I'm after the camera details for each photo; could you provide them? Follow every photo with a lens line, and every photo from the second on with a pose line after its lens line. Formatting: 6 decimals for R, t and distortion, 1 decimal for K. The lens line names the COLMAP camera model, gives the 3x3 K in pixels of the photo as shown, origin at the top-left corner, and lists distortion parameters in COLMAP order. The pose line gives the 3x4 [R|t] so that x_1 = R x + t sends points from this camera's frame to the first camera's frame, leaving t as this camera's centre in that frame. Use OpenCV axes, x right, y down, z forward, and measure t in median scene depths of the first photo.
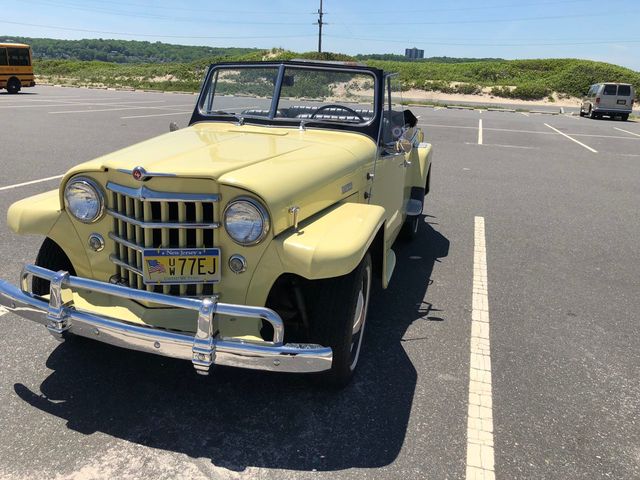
lens RADIAL K [[522.6, 0, 322.8], [0, 522.6, 240.3], [0, 0, 1]] dist [-0.001024, -0.003872]
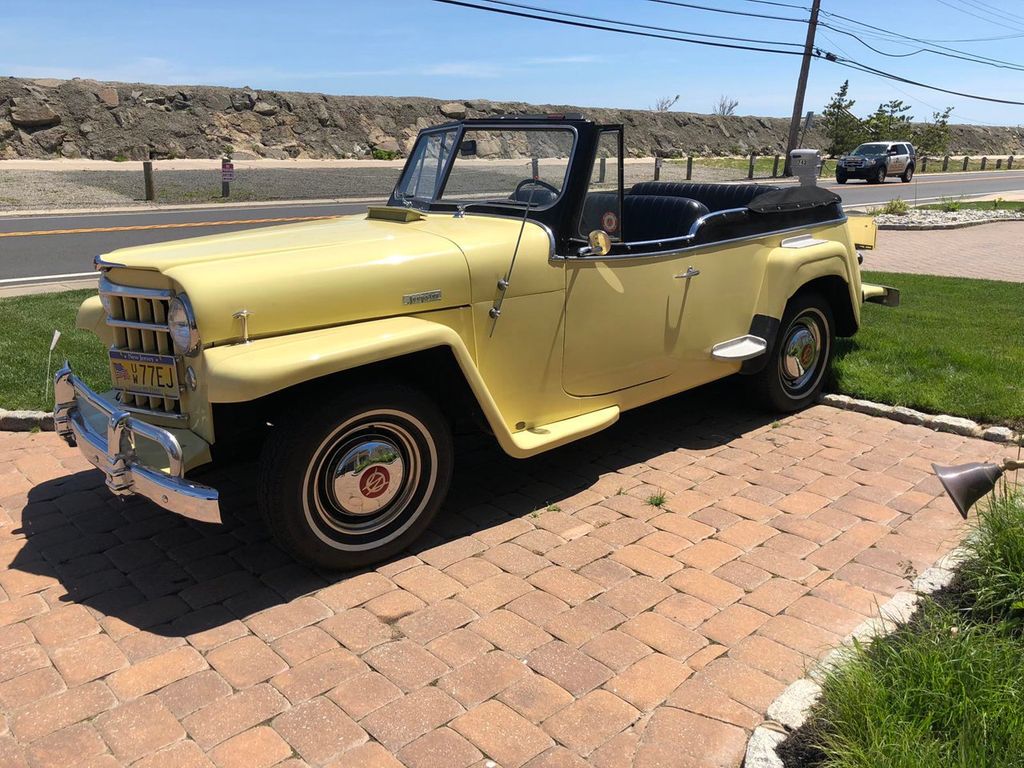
lens RADIAL K [[813.0, 0, 512.0], [0, 813.0, 382.6], [0, 0, 1]] dist [-0.001510, -0.002134]
pose [[0.845768, 0.091865, -0.525583, 0.851312], [-0.101361, 0.994791, 0.010767, -0.010940], [0.523834, 0.044167, 0.850674, 0.168731]]
